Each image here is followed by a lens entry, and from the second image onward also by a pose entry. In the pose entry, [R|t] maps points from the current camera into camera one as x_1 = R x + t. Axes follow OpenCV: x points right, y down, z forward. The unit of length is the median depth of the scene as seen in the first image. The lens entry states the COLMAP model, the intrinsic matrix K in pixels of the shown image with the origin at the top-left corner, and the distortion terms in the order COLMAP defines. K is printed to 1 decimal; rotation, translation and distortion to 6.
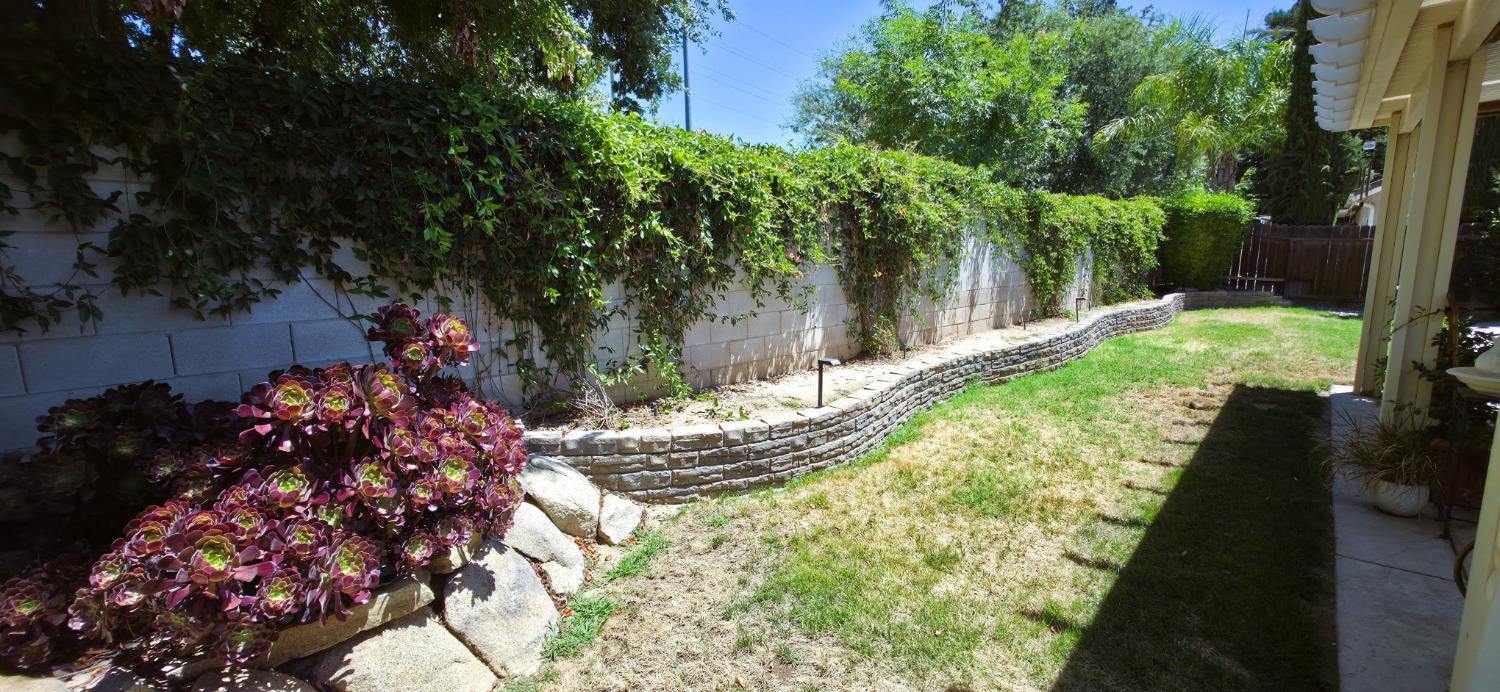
lens RADIAL K [[596.3, 0, 750.0], [0, 596.3, 346.0], [0, 0, 1]] dist [-0.003077, -0.000201]
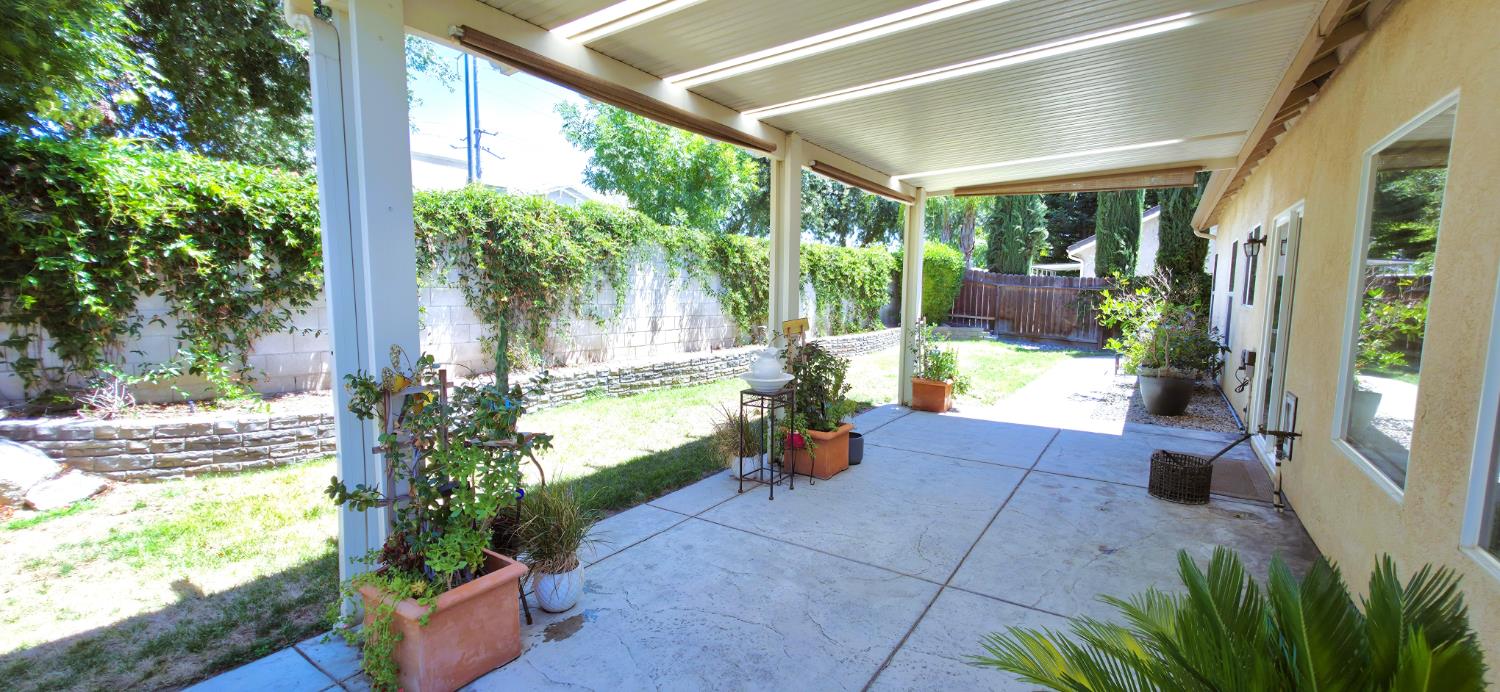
lens RADIAL K [[596.3, 0, 750.0], [0, 596.3, 346.0], [0, 0, 1]] dist [-0.003077, -0.000201]
pose [[0.986364, 0.020204, 0.163336, 0.764670], [-0.011801, 0.998564, -0.052255, 0.040184], [-0.164158, 0.049615, 0.985186, -0.325889]]
